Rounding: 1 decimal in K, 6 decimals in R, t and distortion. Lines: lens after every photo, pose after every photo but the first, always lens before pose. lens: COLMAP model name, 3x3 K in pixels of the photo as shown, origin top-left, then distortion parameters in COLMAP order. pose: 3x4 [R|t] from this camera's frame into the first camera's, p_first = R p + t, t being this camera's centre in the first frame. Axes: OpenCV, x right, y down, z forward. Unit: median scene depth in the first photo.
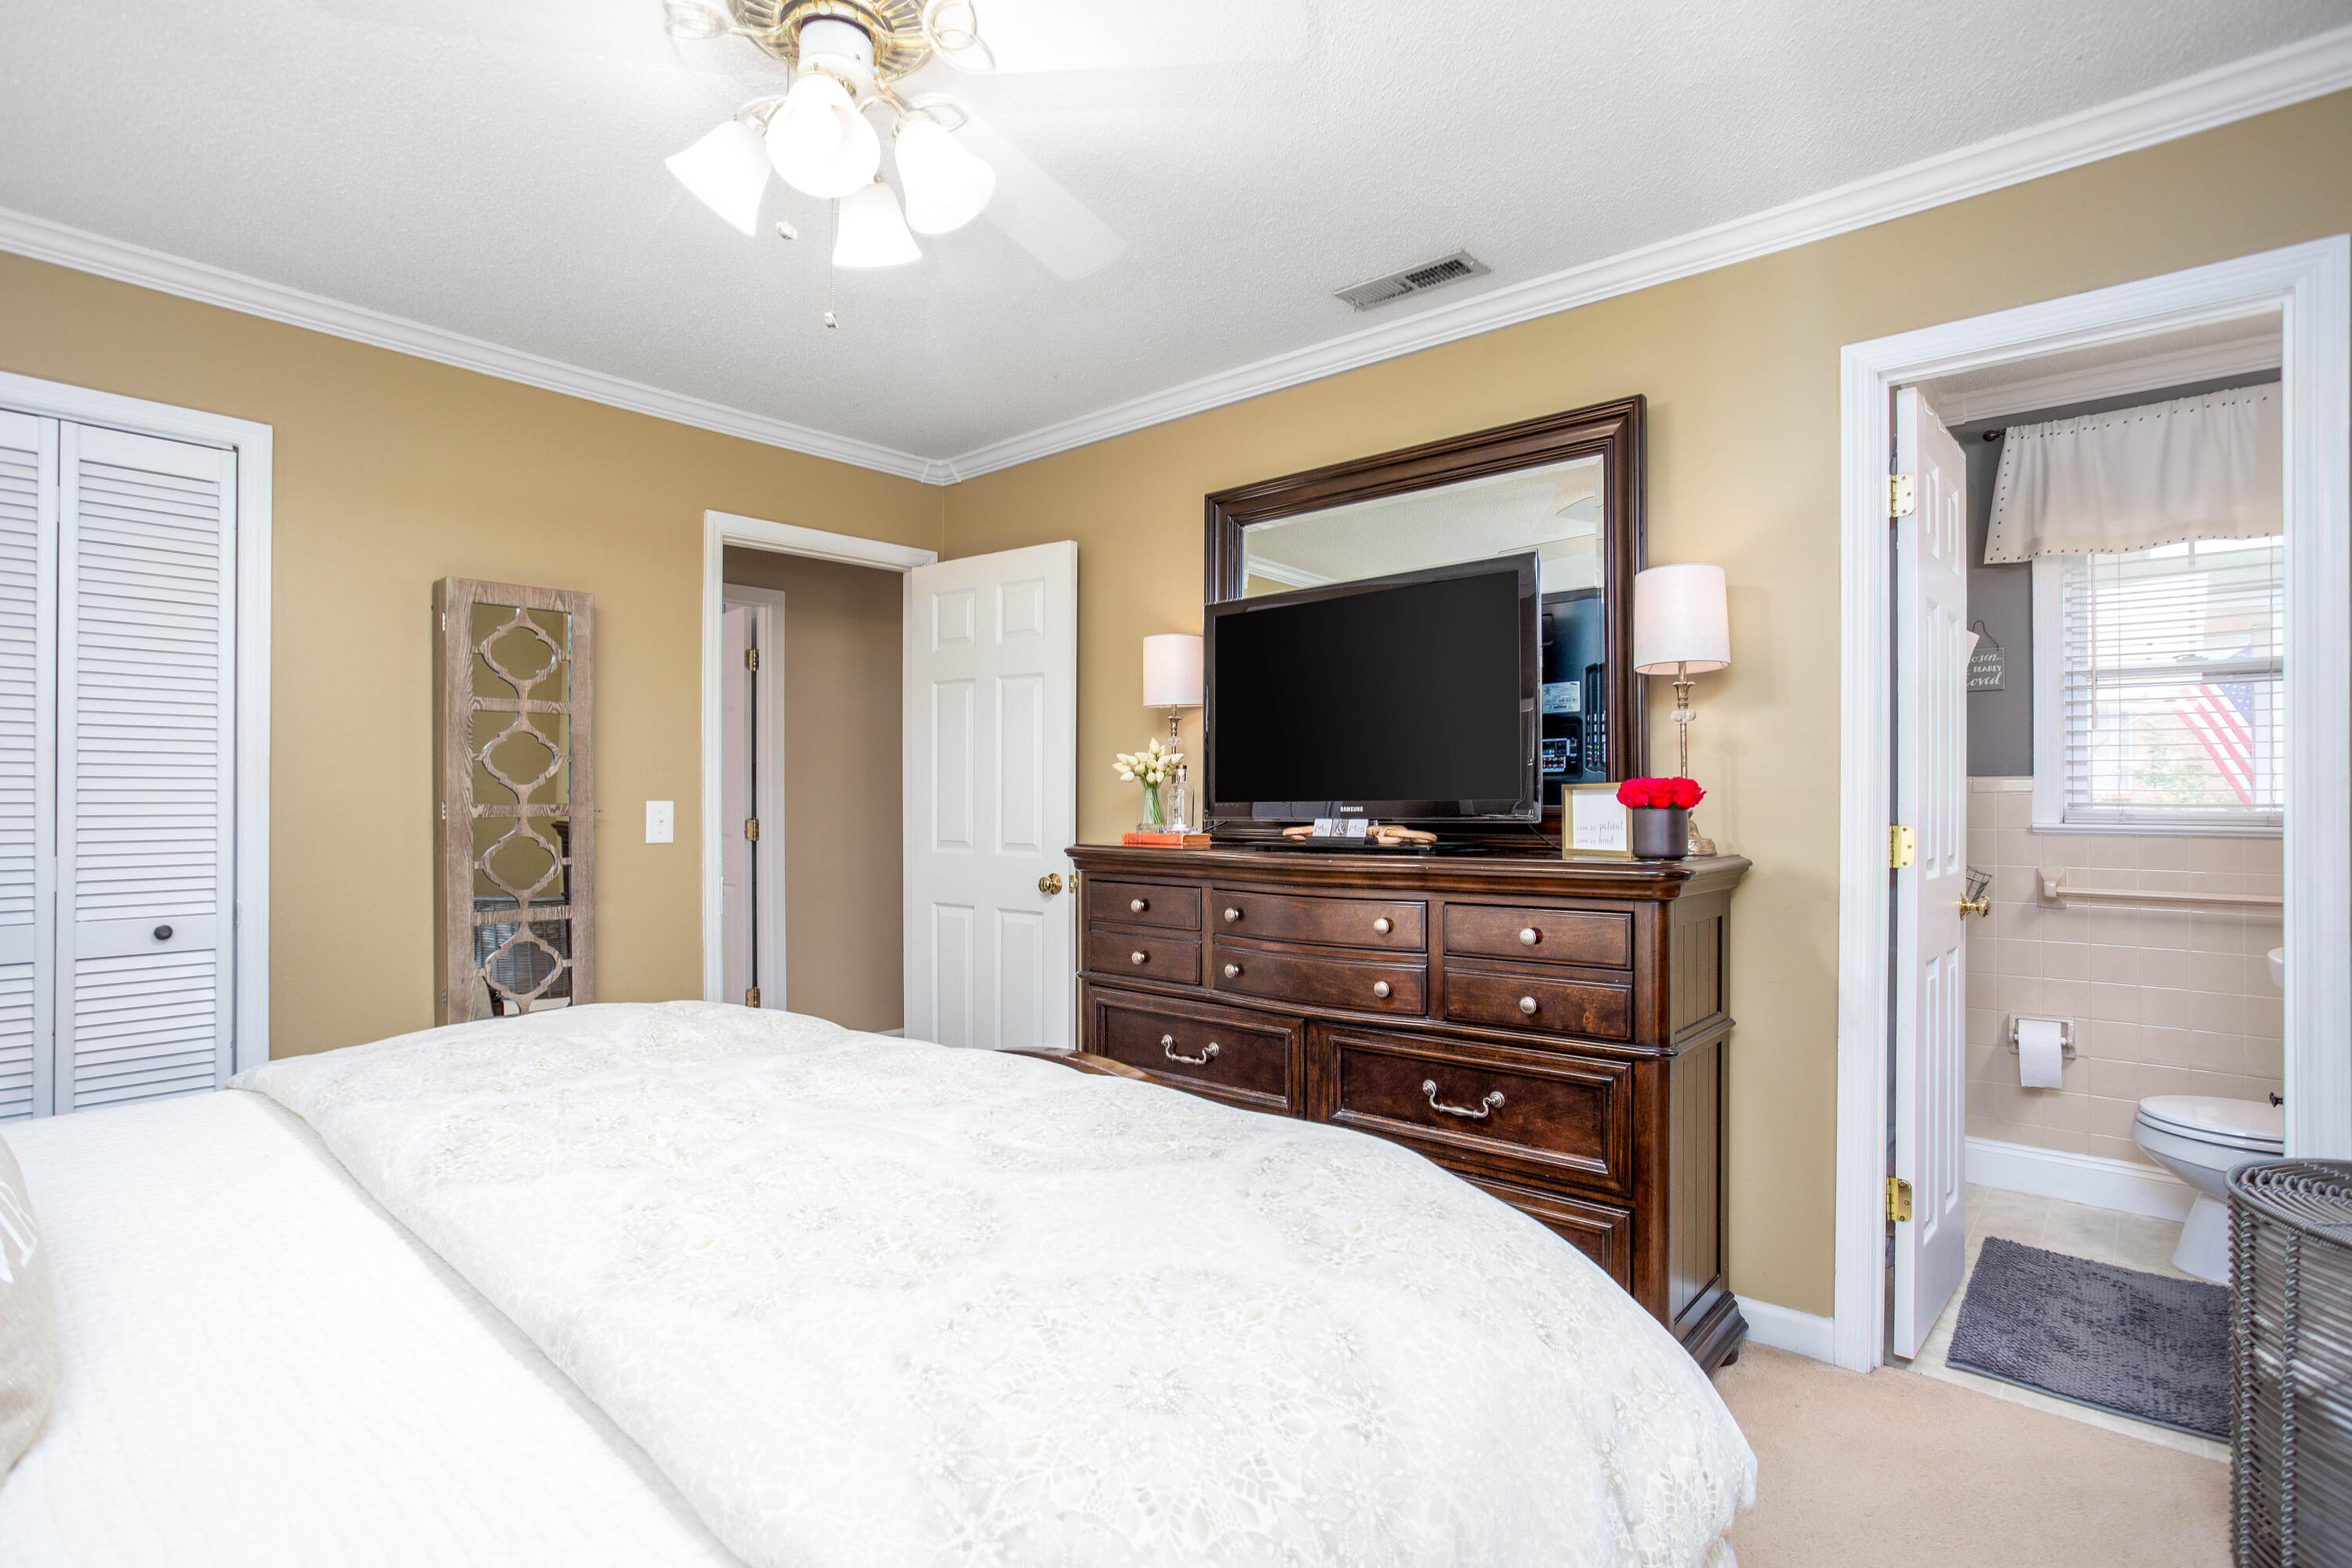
lens RADIAL K [[1155.6, 0, 1164.4], [0, 1155.6, 791.4], [0, 0, 1]] dist [-0.076411, 0.041357]
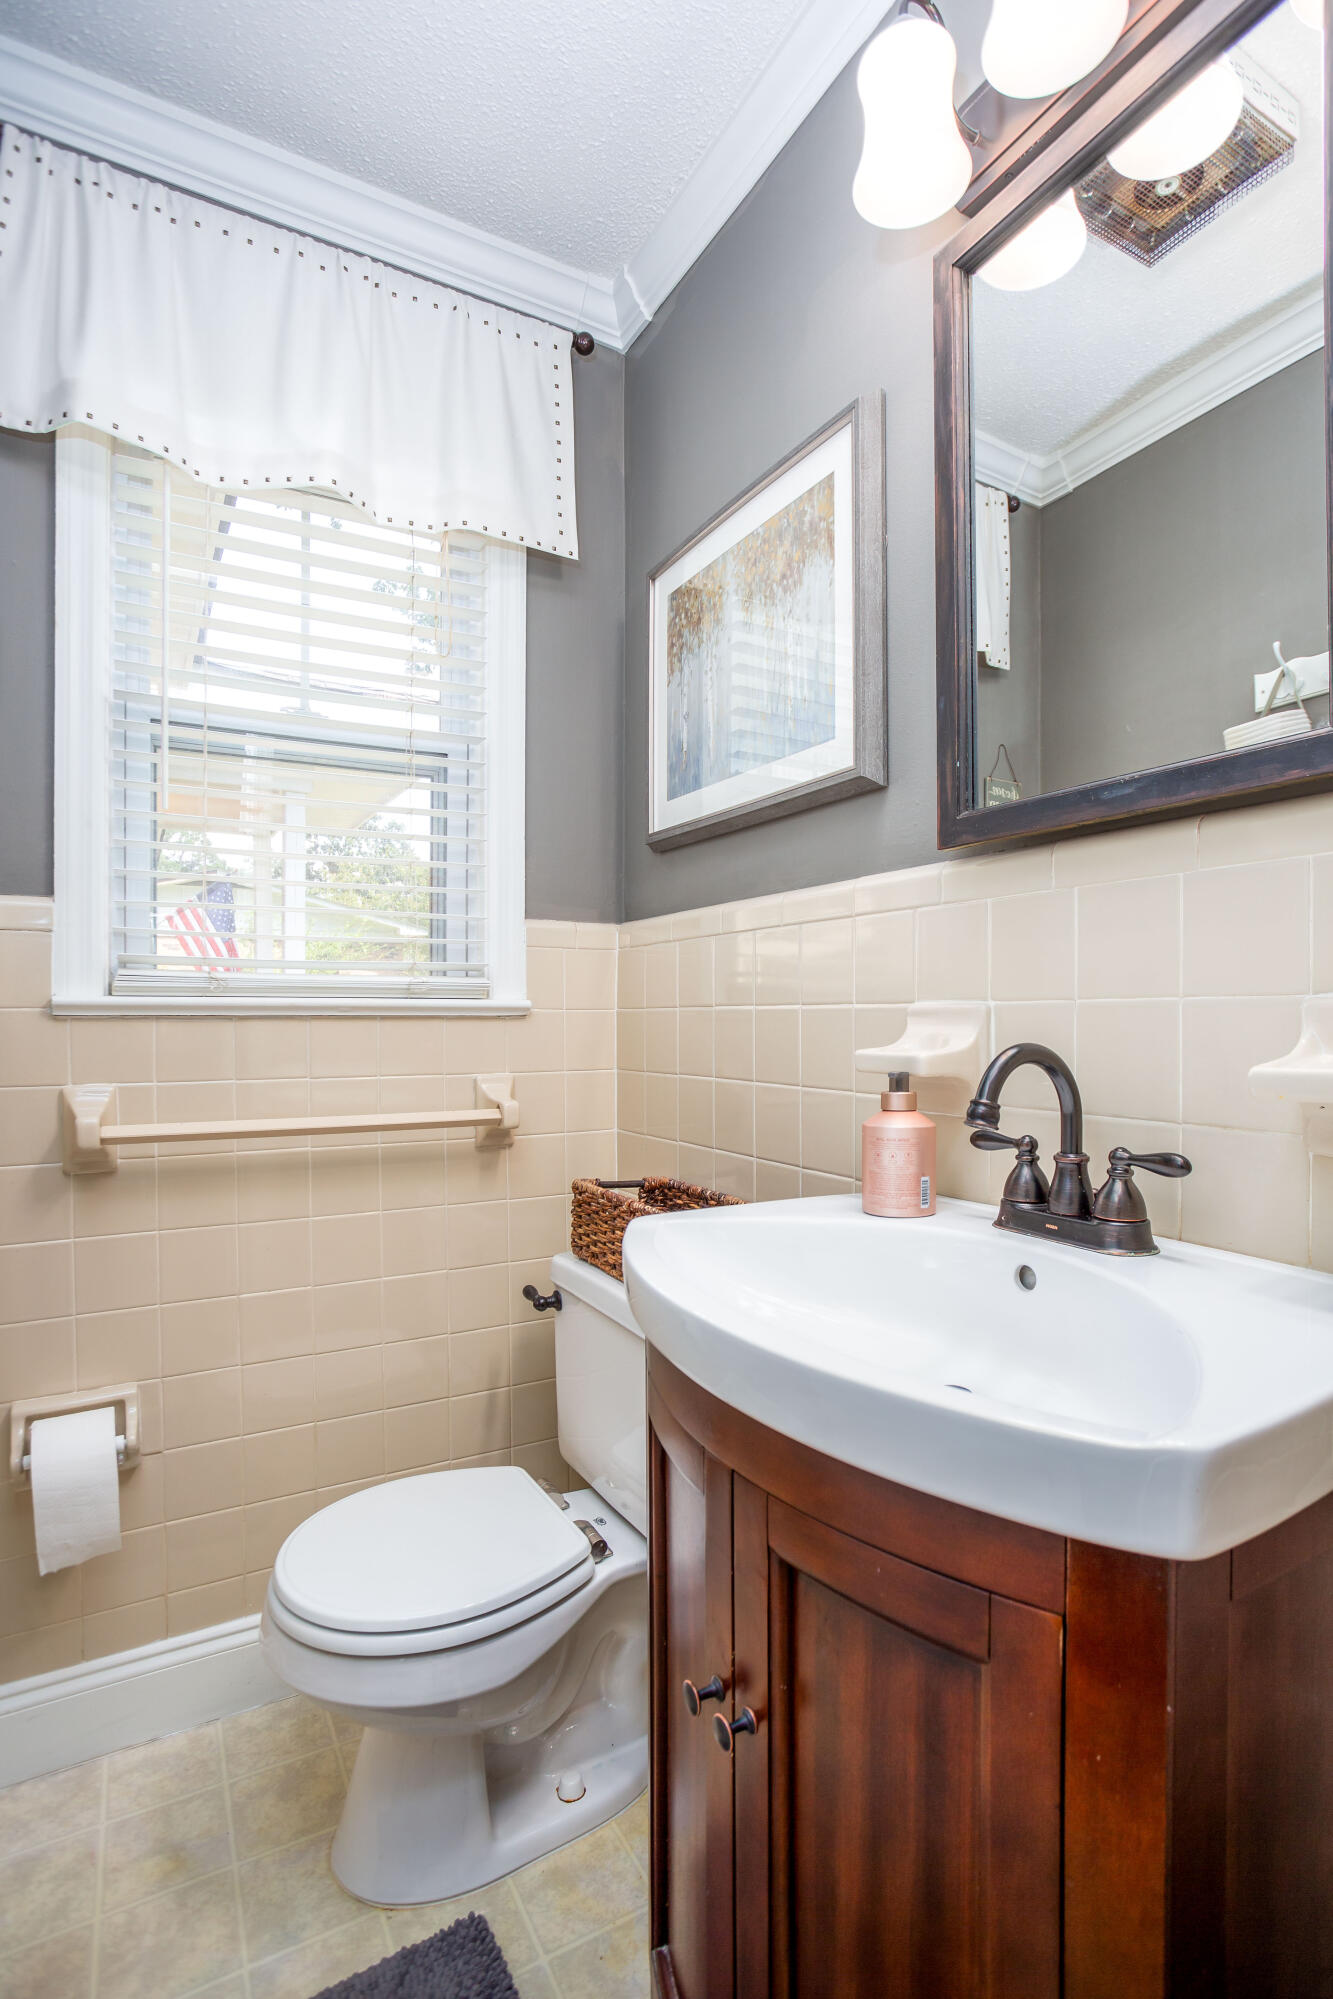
lens RADIAL K [[982.1, 0, 666.5], [0, 982.1, 999.5], [0, 0, 1]] dist [-0.076411, 0.041357]
pose [[0.328004, -0.010906, 0.944613, 0.489666], [-0.003563, 0.999912, 0.012782, 0.023236], [-0.944670, -0.007558, 0.327936, 0.636275]]
